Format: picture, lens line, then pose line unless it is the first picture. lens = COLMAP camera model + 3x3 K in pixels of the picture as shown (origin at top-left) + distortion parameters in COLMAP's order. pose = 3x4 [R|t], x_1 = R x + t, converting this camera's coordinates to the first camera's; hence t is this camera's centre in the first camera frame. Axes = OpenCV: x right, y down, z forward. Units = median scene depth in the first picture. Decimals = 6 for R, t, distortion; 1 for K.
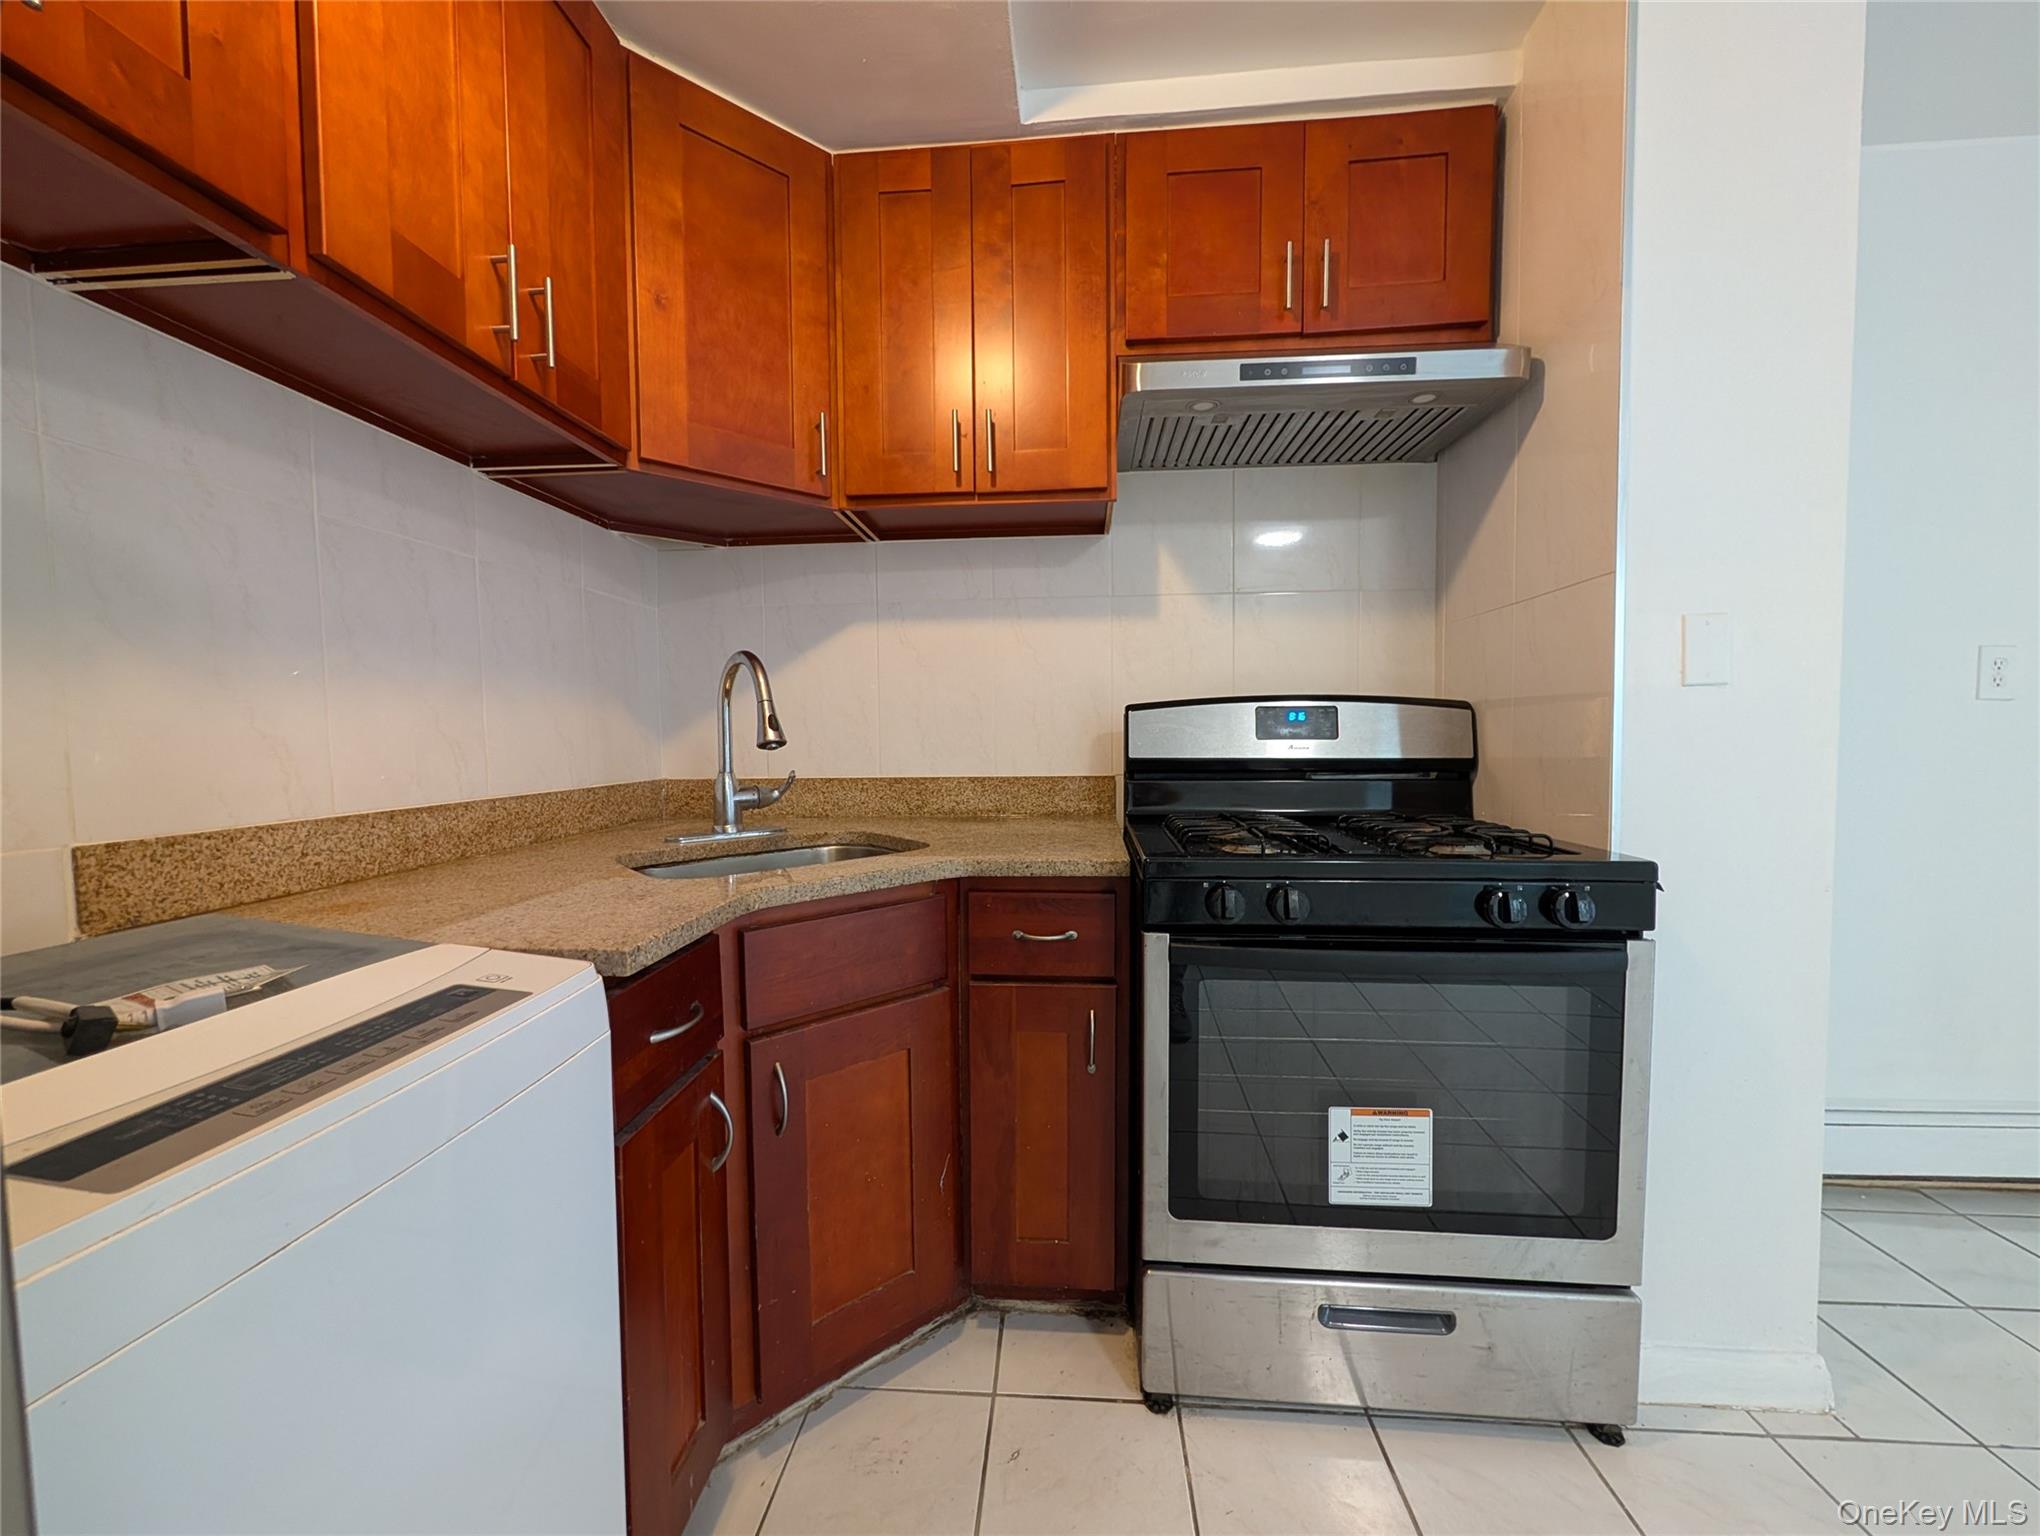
lens RADIAL K [[769.2, 0, 1018.0], [0, 769.2, 772.9], [0, 0, 1]] dist [-0.000798, -0.000212]
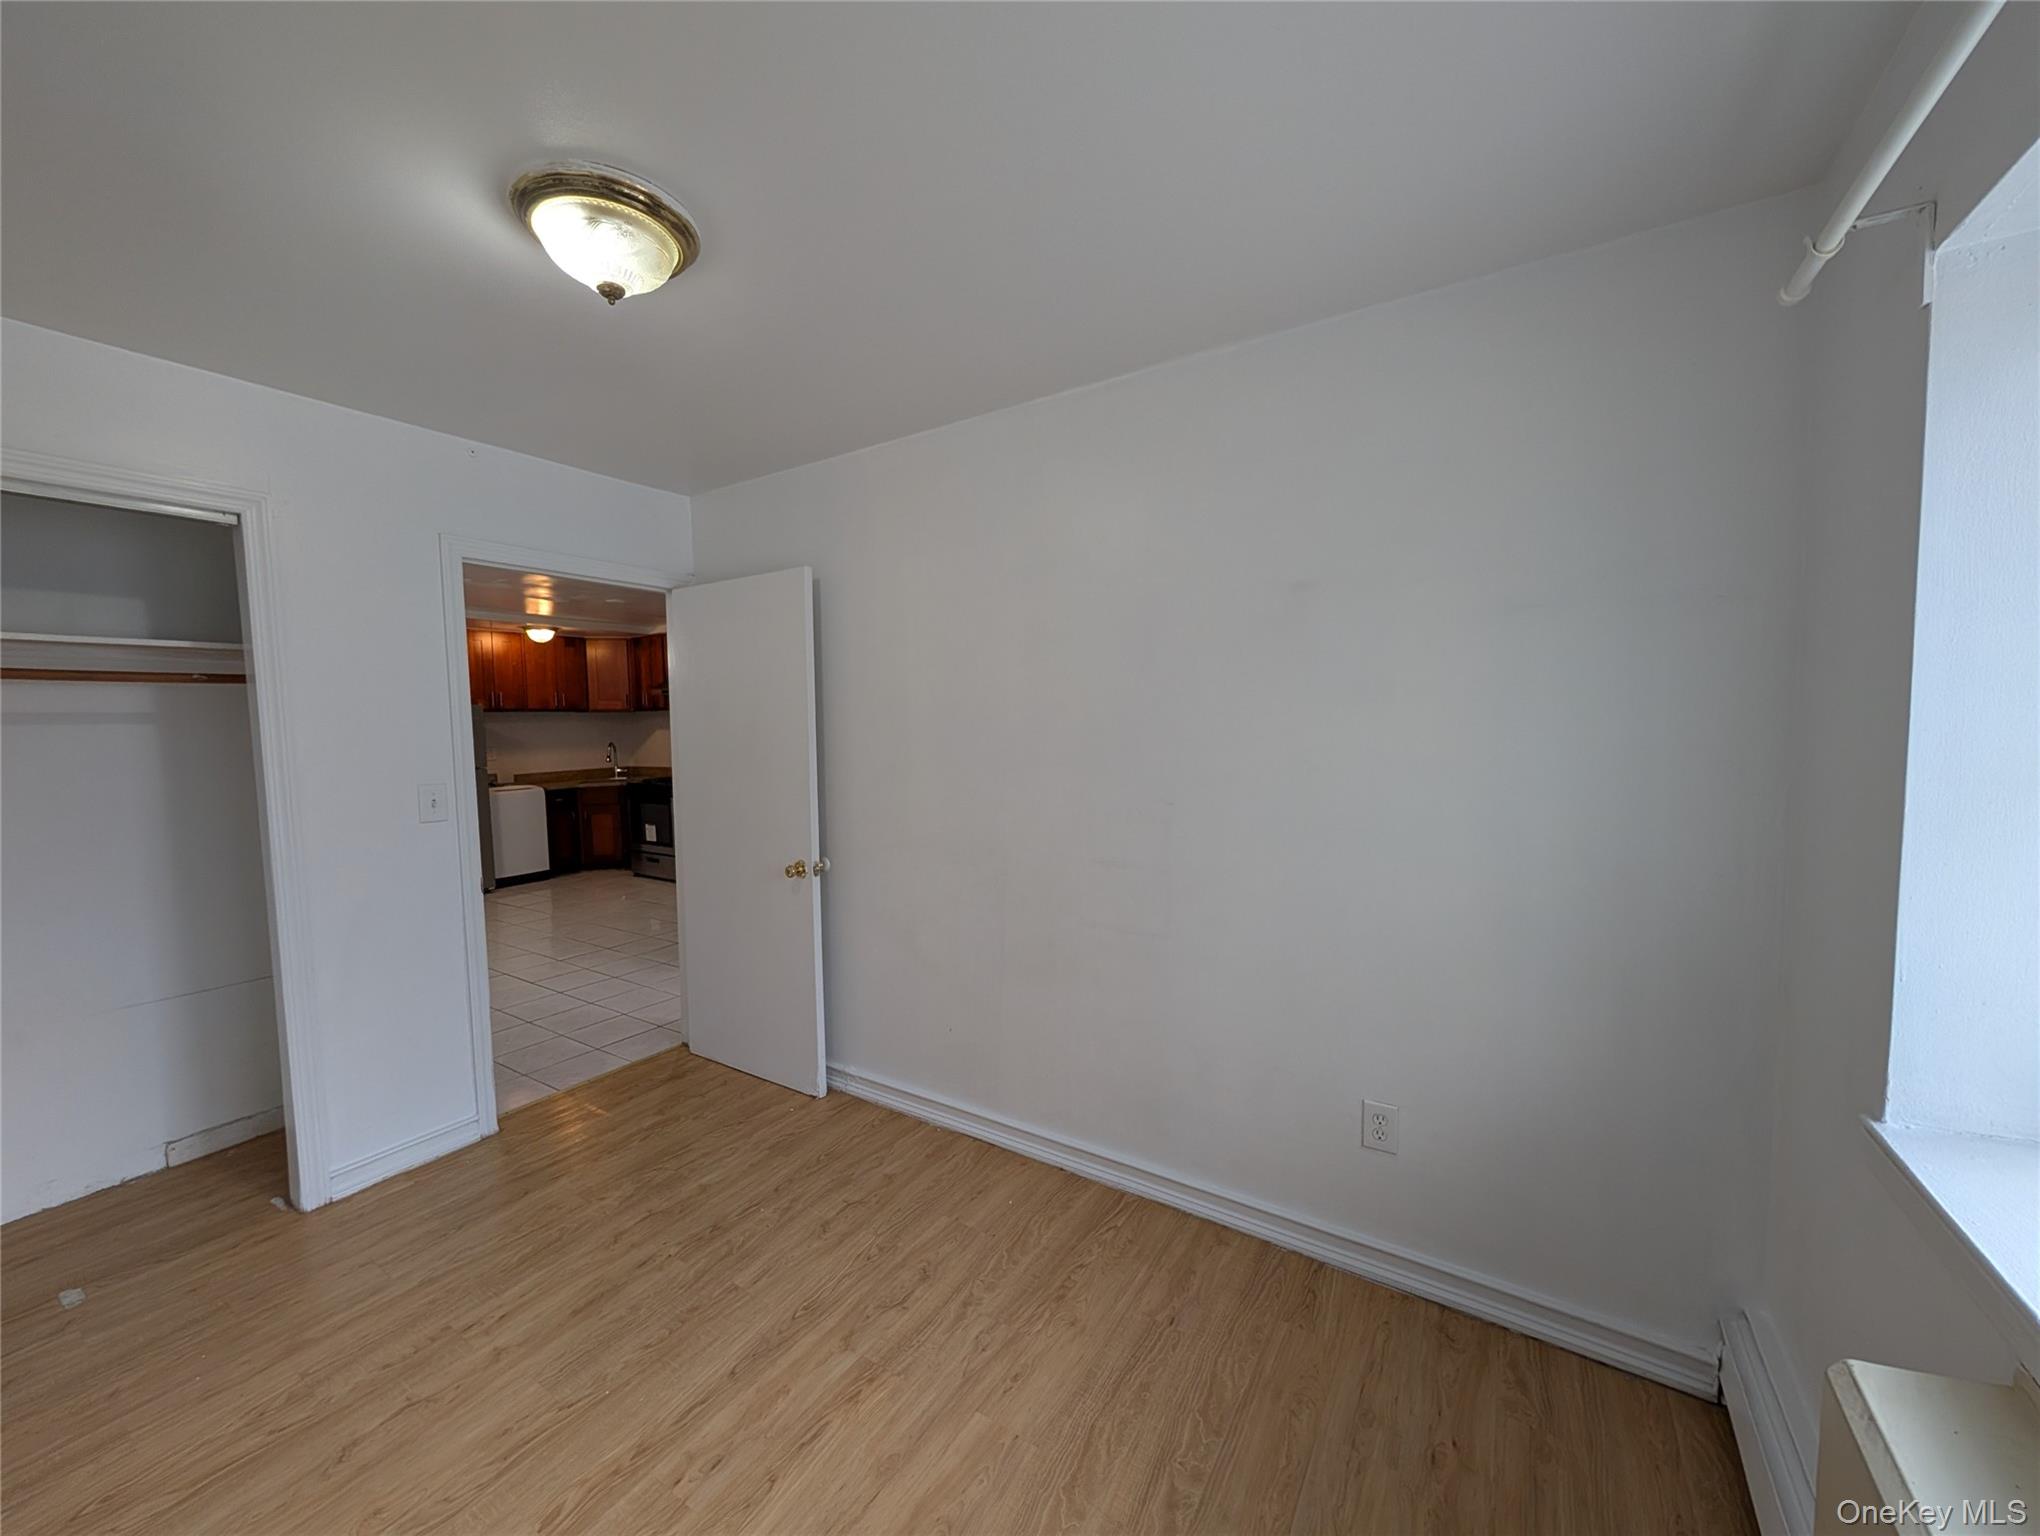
lens RADIAL K [[769.2, 0, 1018.0], [0, 769.2, 772.9], [0, 0, 1]] dist [-0.000798, -0.000212]
pose [[0.881337, 0.027777, -0.471672, 4.365989], [-0.013249, 0.999331, 0.034096, -0.161227], [0.472303, -0.023801, 0.881115, -2.201355]]
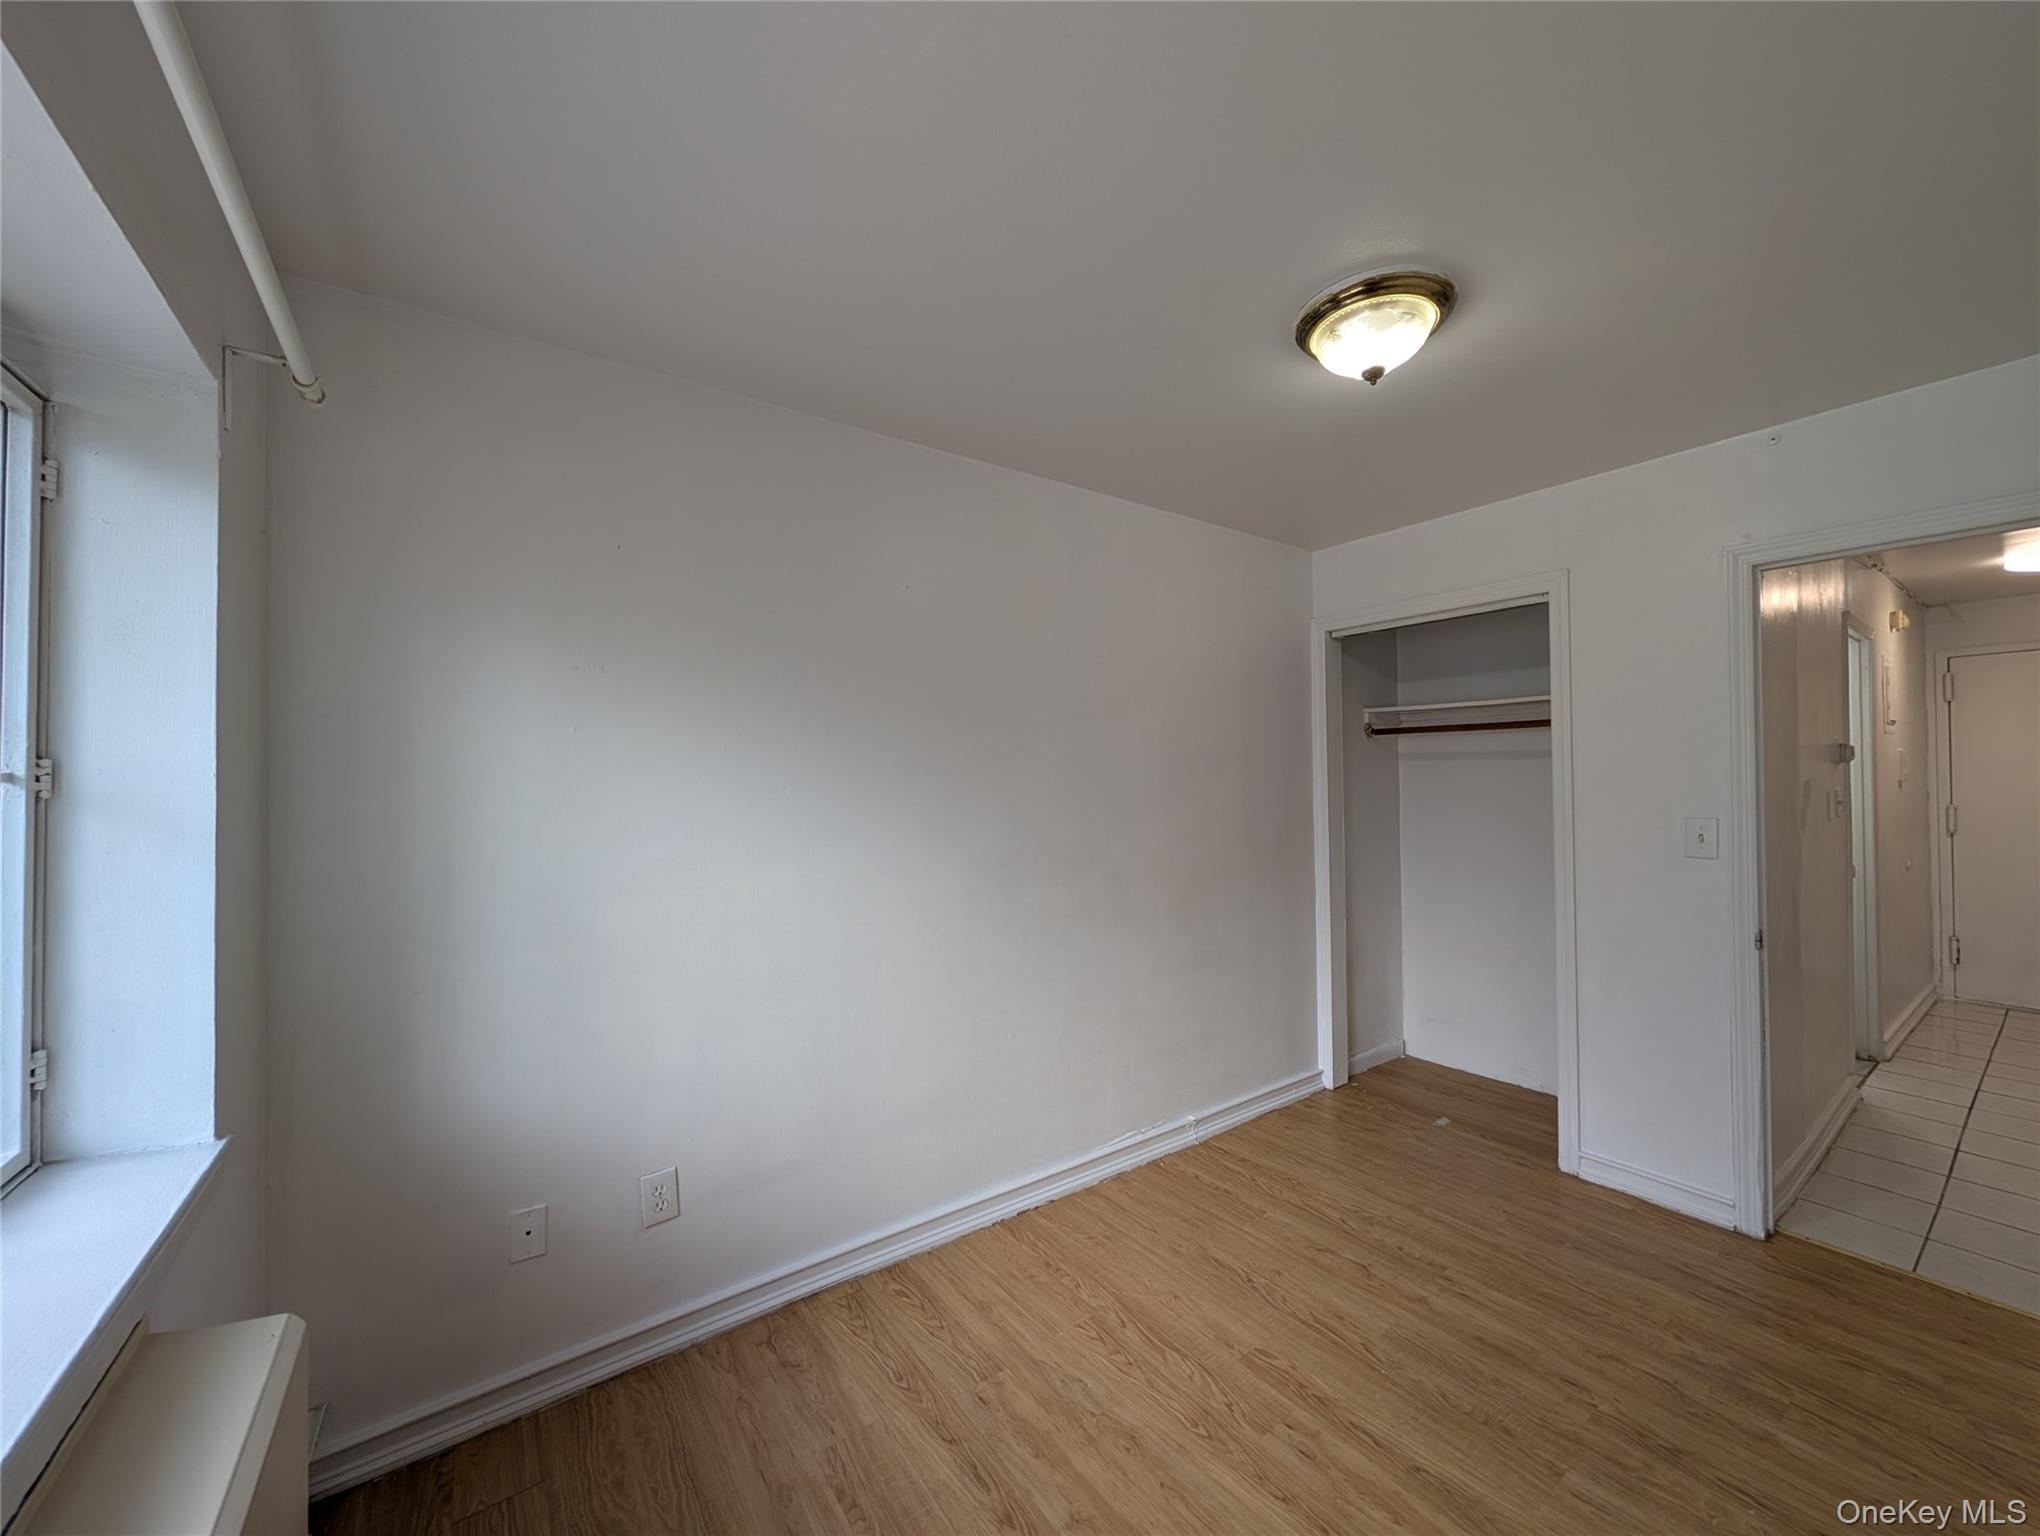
lens RADIAL K [[769.2, 0, 1018.0], [0, 769.2, 772.9], [0, 0, 1]] dist [-0.000798, -0.000212]
pose [[-0.765868, 0.011351, -0.642897, 4.533187], [-0.009809, 0.999522, 0.029333, -0.188591], [0.642923, 0.028772, -0.765391, -1.101266]]
